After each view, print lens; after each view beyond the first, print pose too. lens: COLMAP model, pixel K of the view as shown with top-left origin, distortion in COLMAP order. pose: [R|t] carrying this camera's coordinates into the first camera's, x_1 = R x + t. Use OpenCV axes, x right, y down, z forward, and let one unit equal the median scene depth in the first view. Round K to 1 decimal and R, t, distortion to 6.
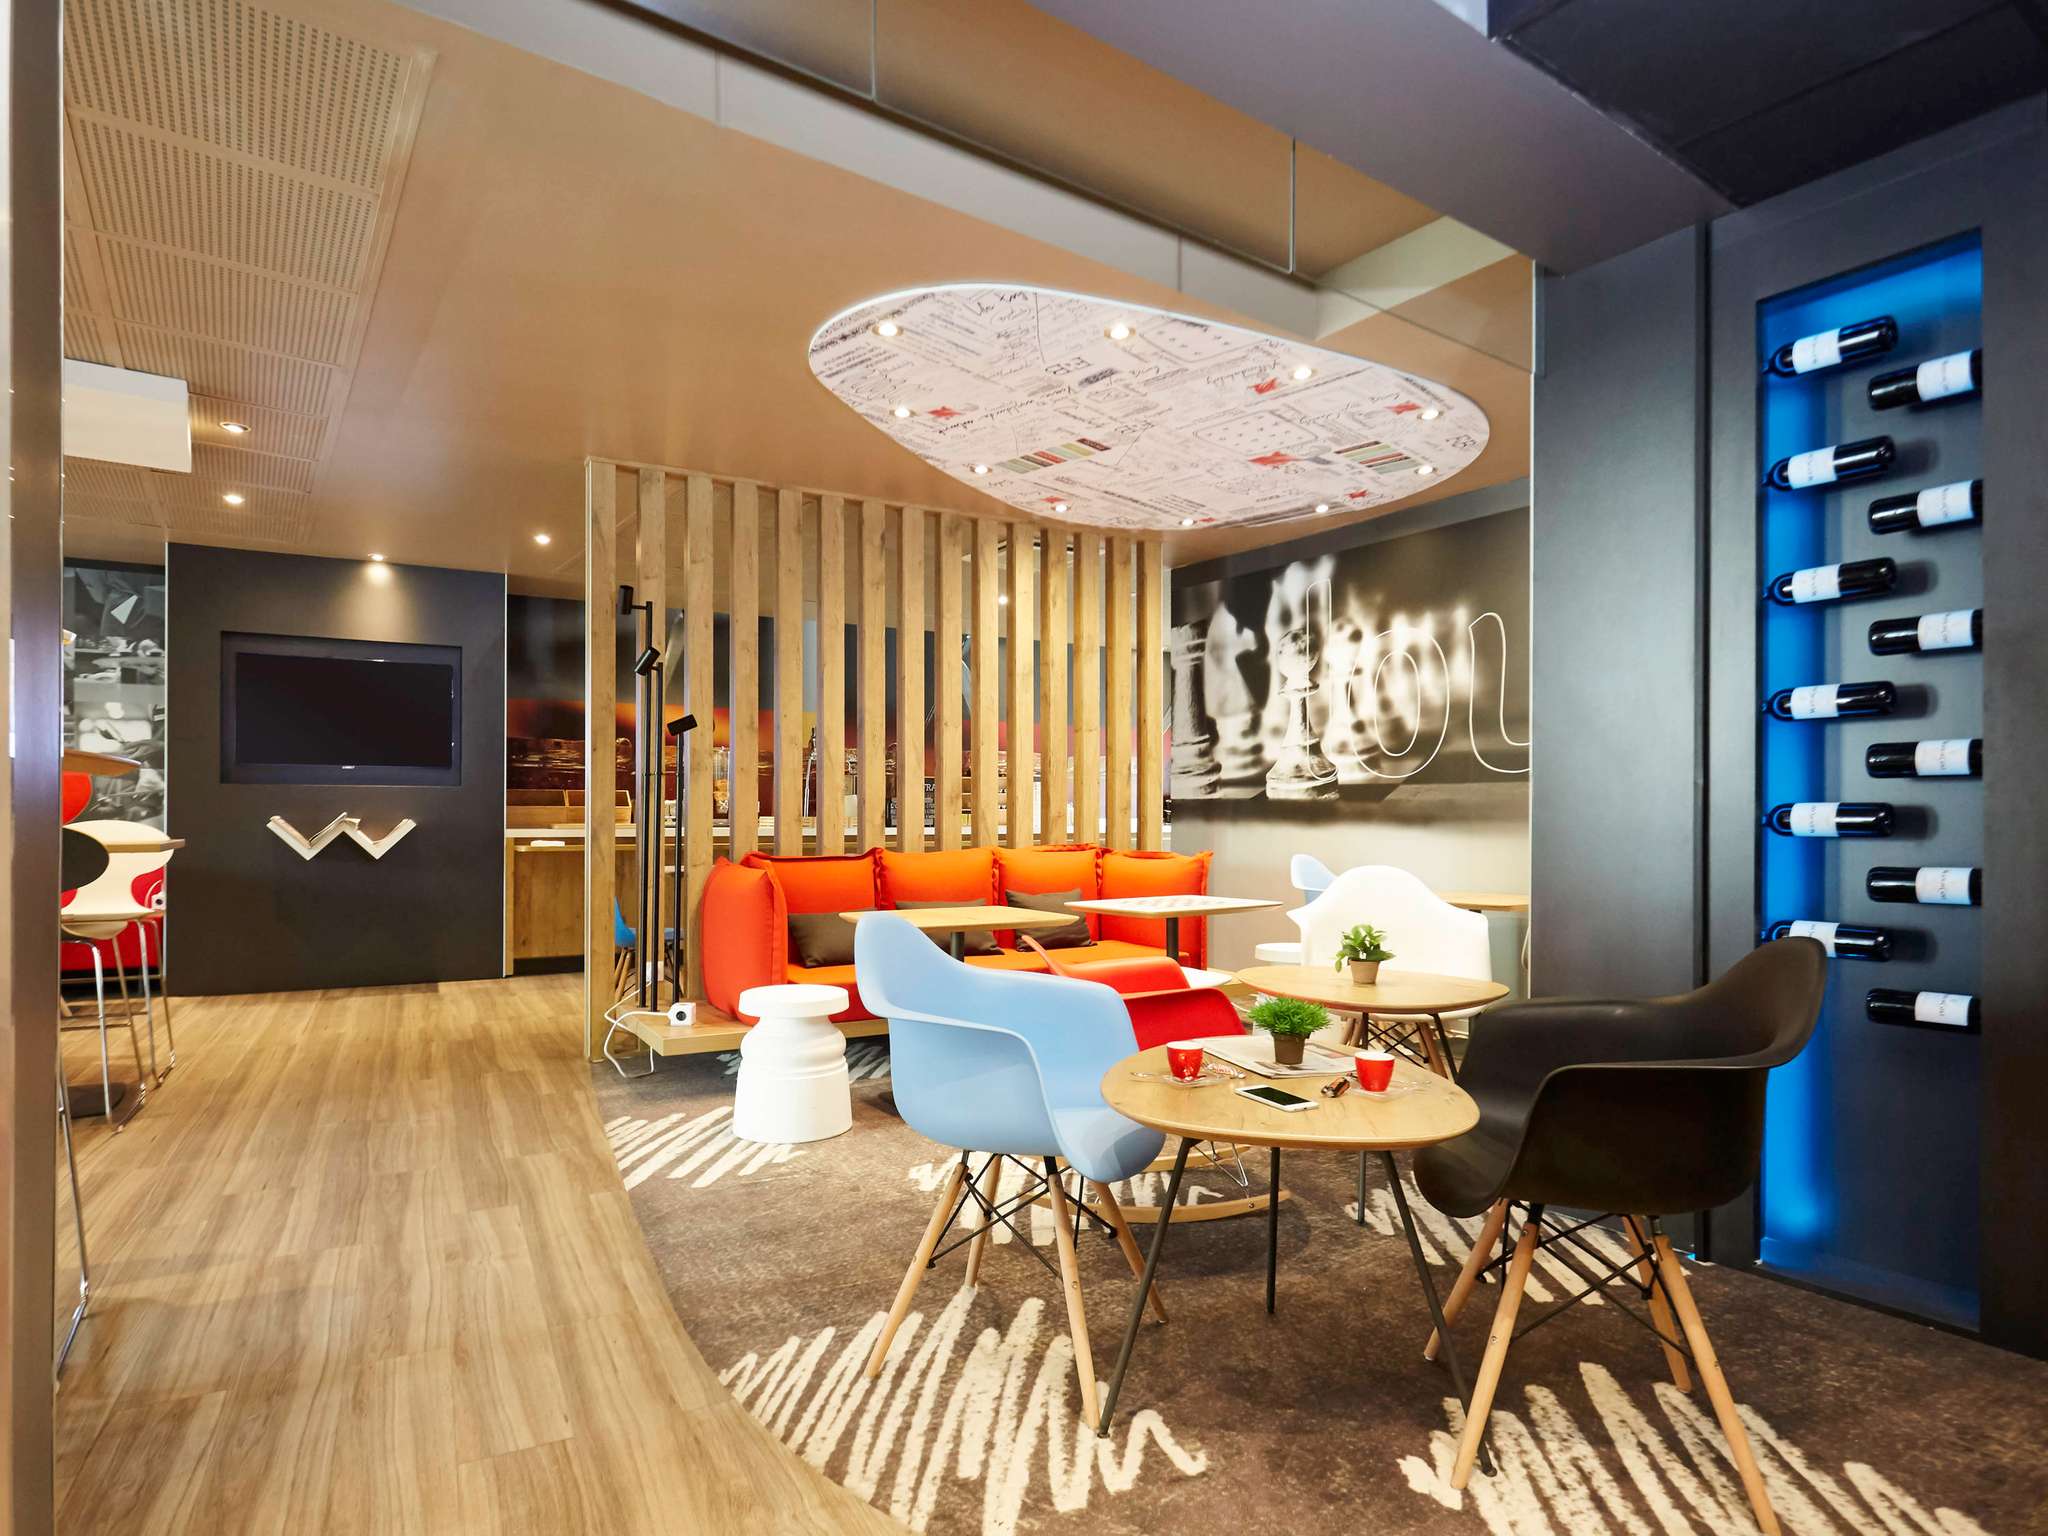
lens RADIAL K [[1131.3, 0, 1002.8], [0, 1131.3, 818.2], [0, 0, 1]] dist [0.018046, -0.001766]
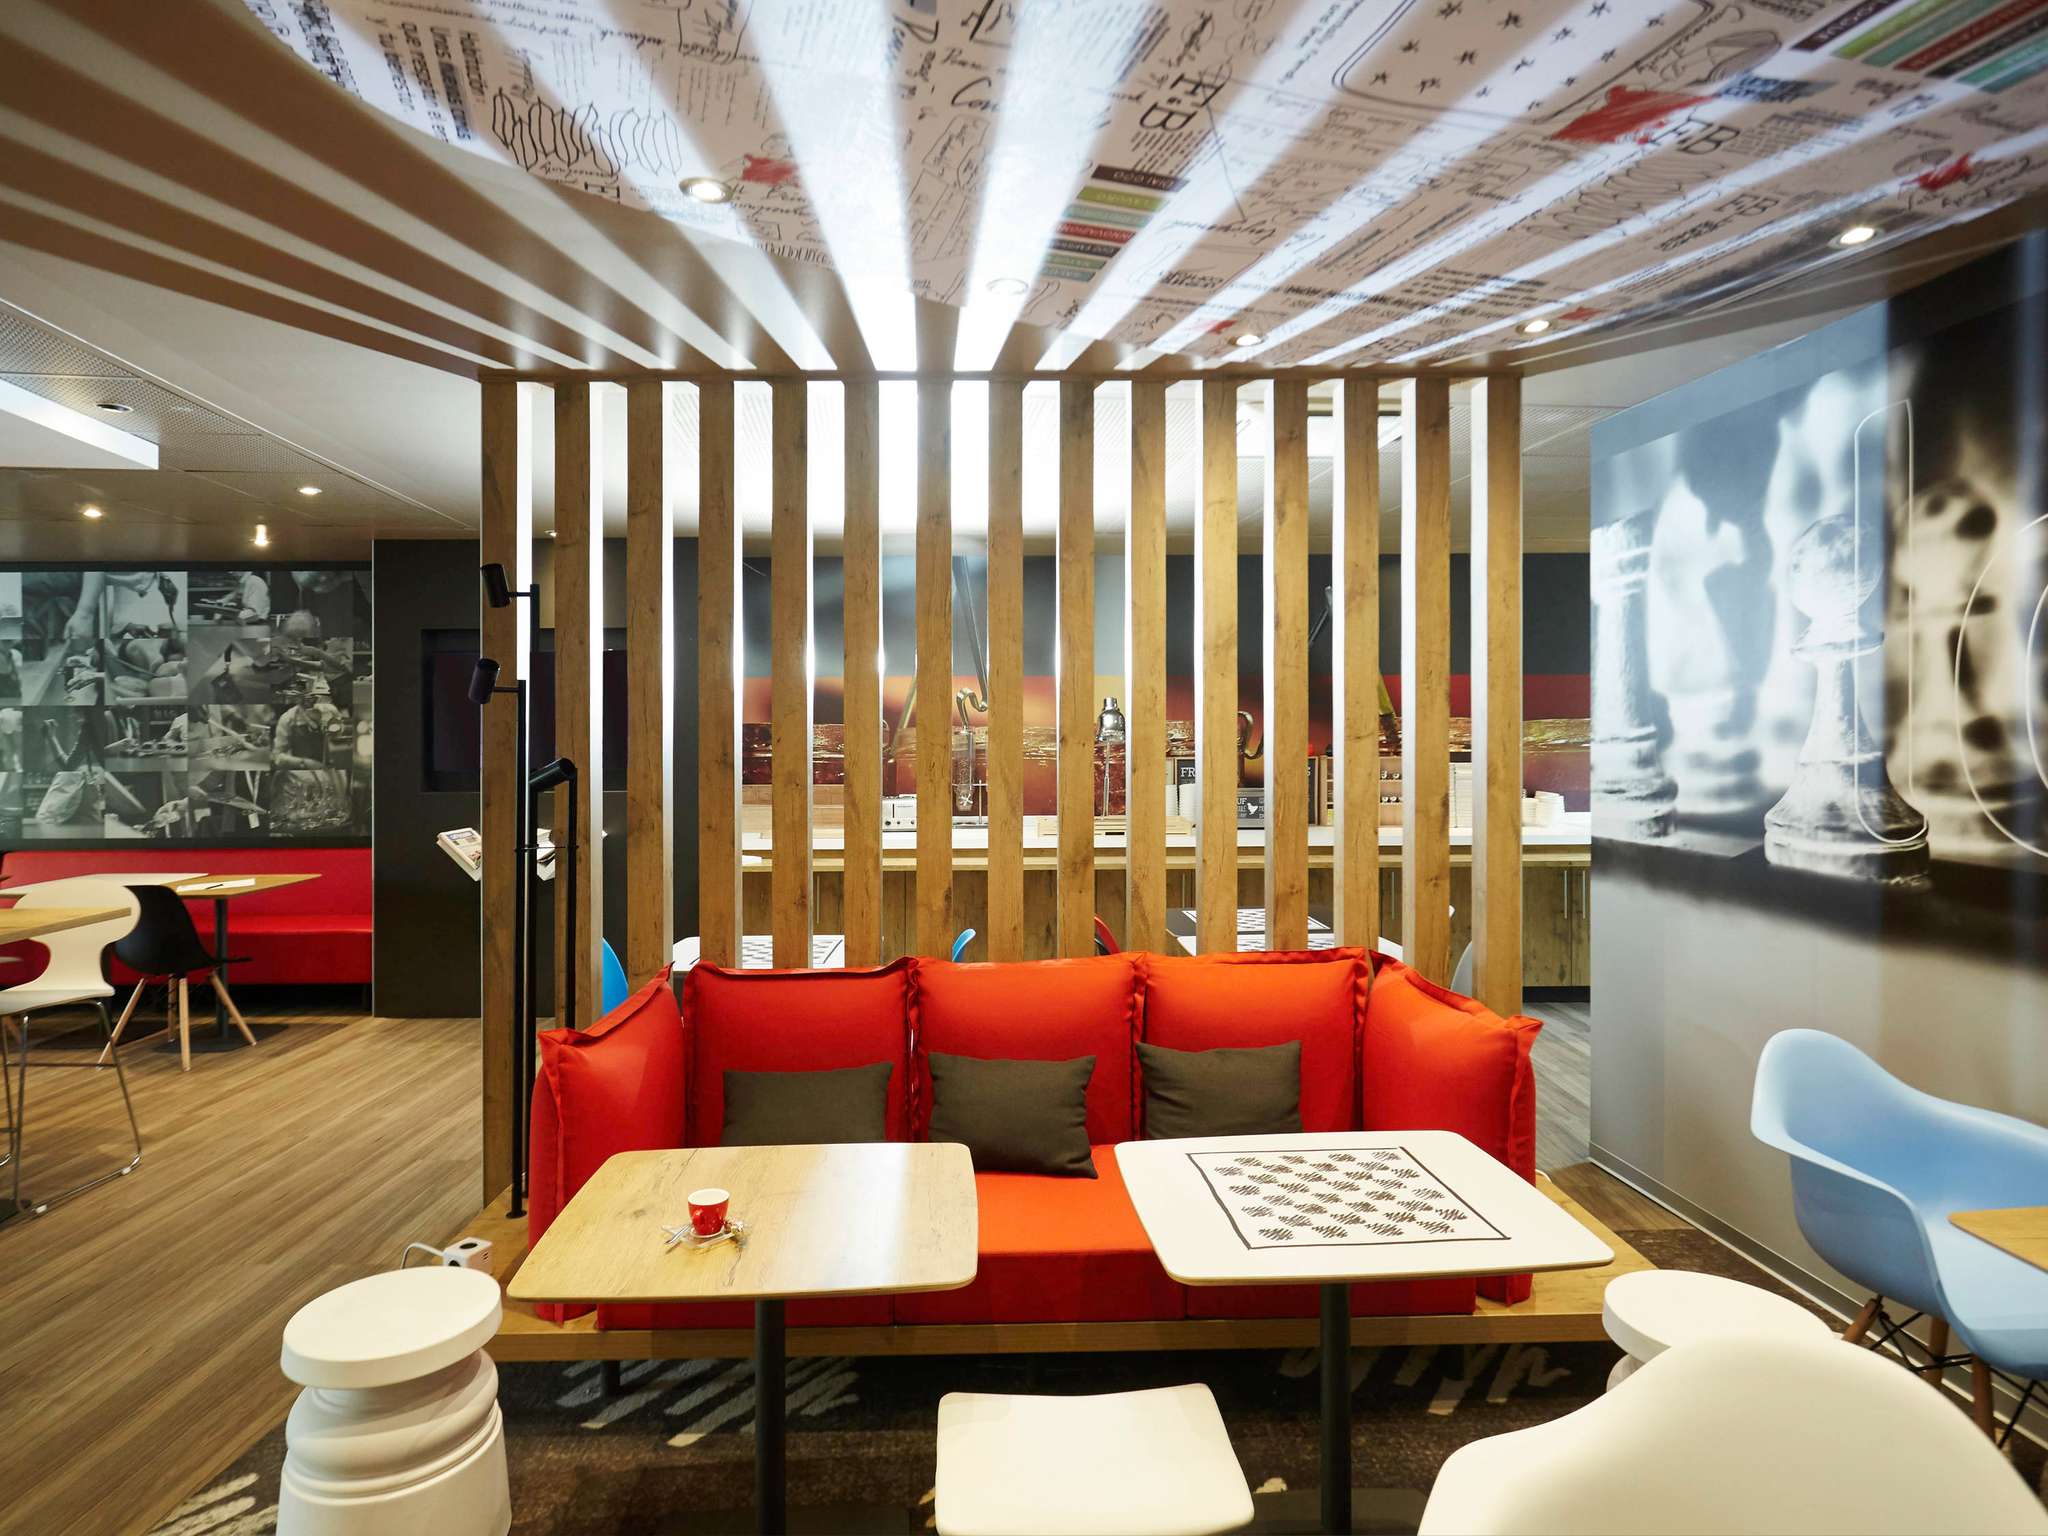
lens RADIAL K [[1131.3, 0, 1021.8], [0, 1131.3, 753.7], [0, 0, 1]] dist [0.018046, -0.001766]
pose [[0.875908, 0.006513, -0.482434, 0.190503], [0.004876, 0.999738, 0.022351, -0.078899], [0.482454, -0.021930, 0.875647, 0.412184]]
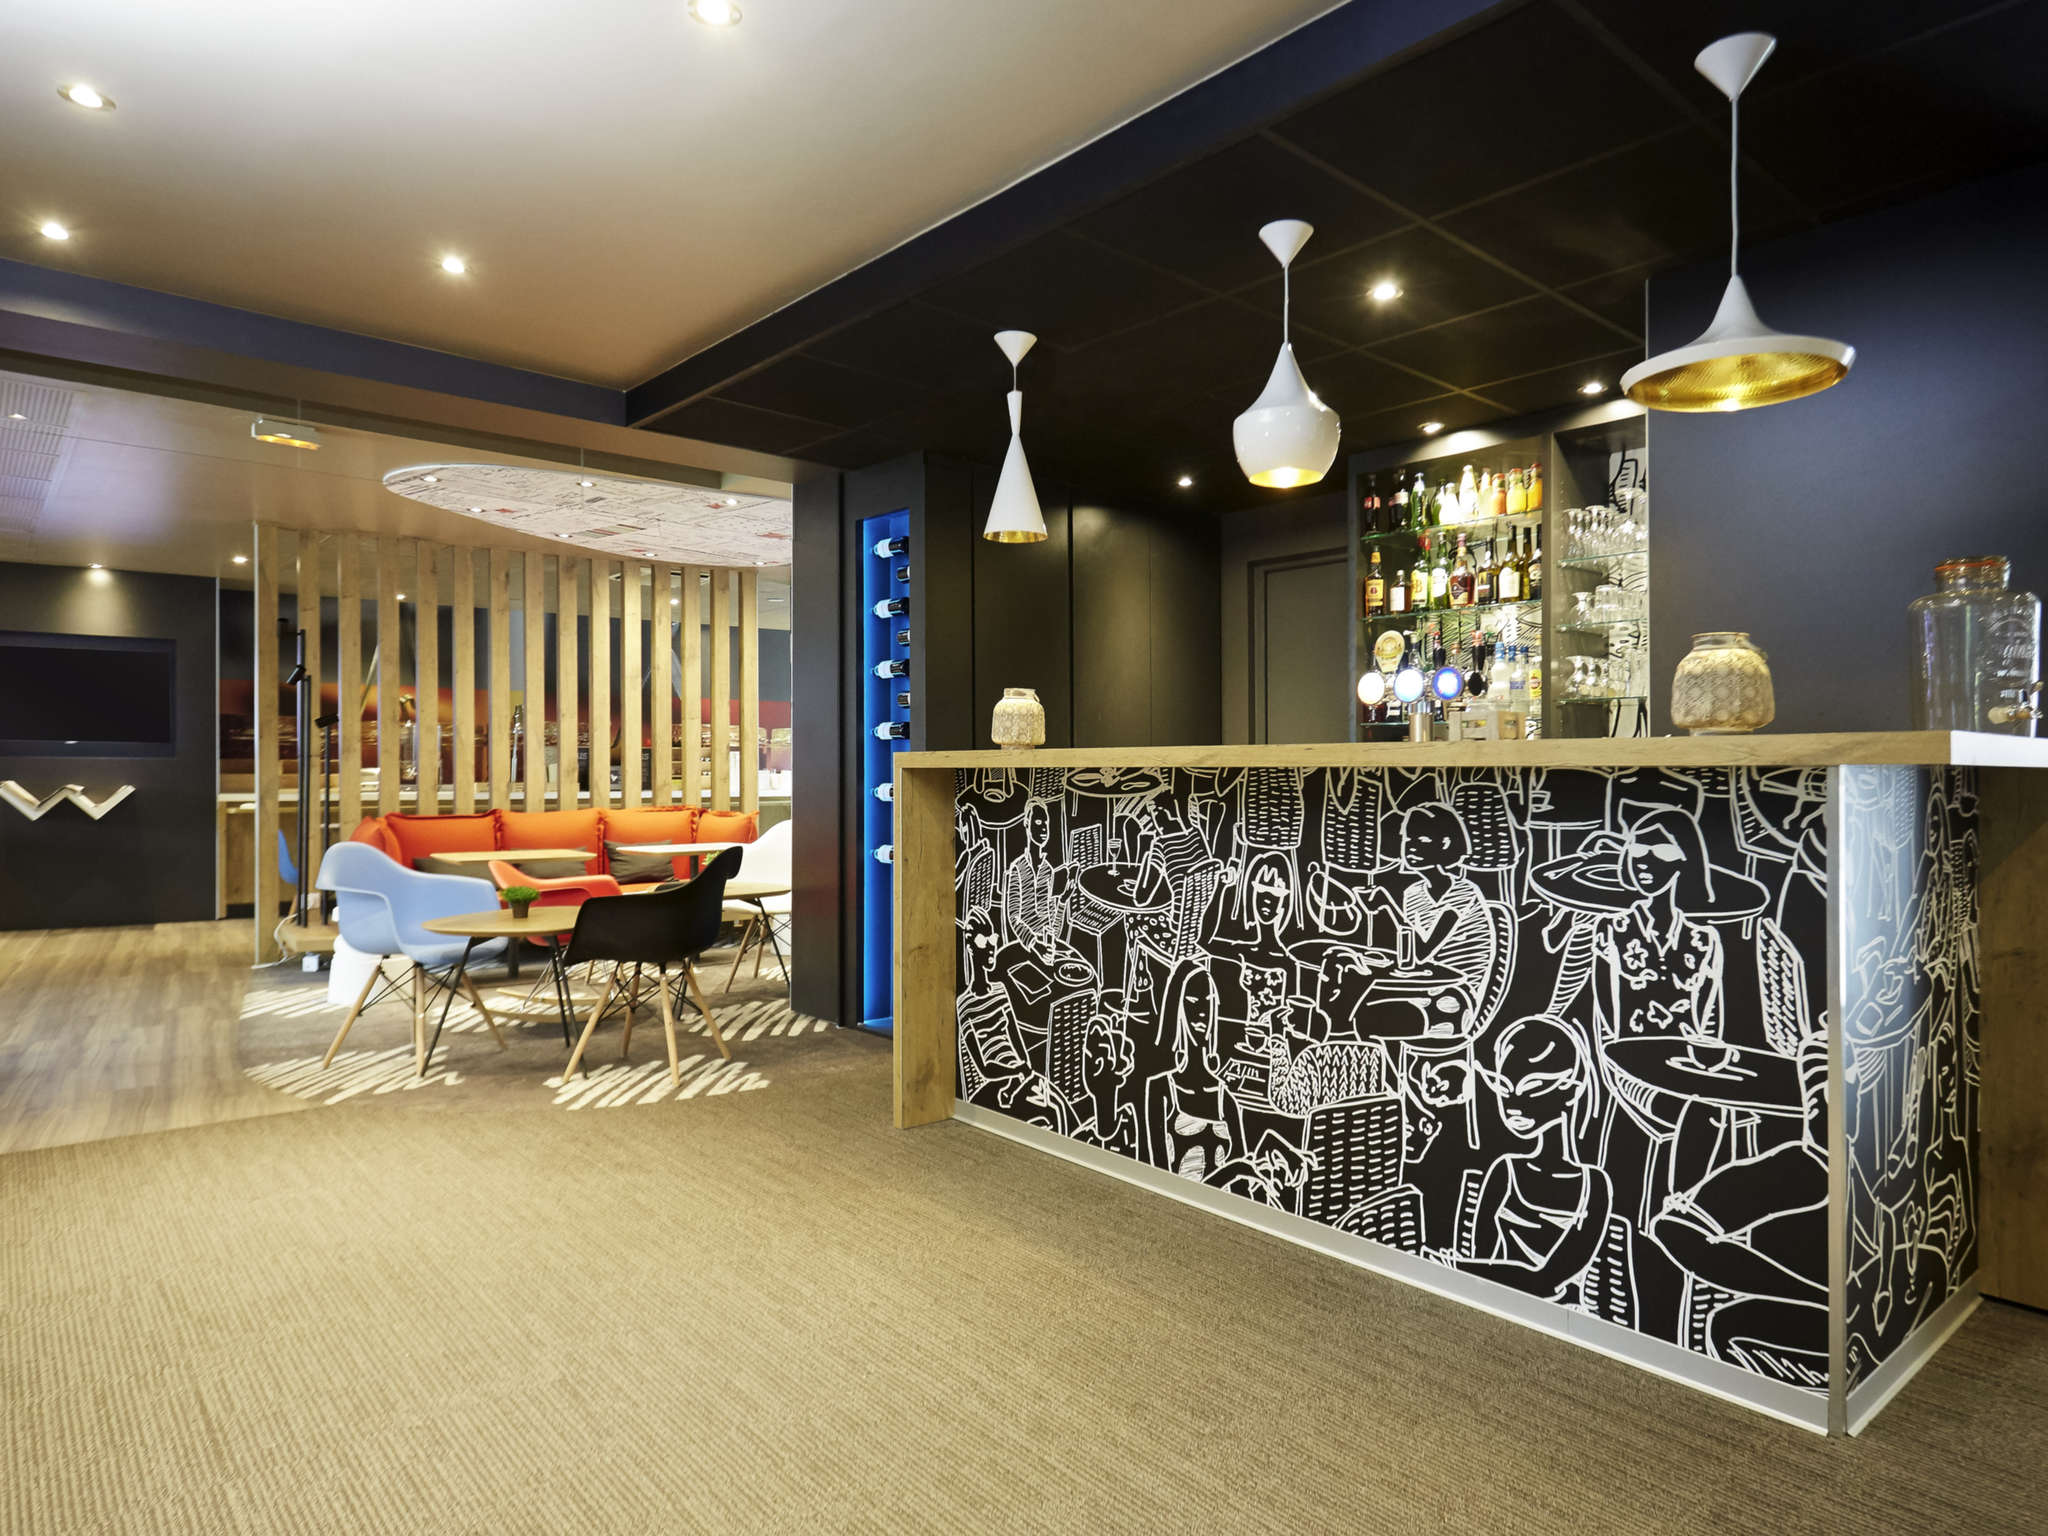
lens RADIAL K [[1221.7, 0, 1029.1], [0, 1221.7, 779.8], [0, 0, 1]] dist [0.004870, -0.000656]
pose [[0.991899, 0.001301, 0.127021, 0.269061], [-0.001498, 0.999998, 0.001455, -0.009439], [-0.127019, -0.001634, 0.991899, -0.419900]]
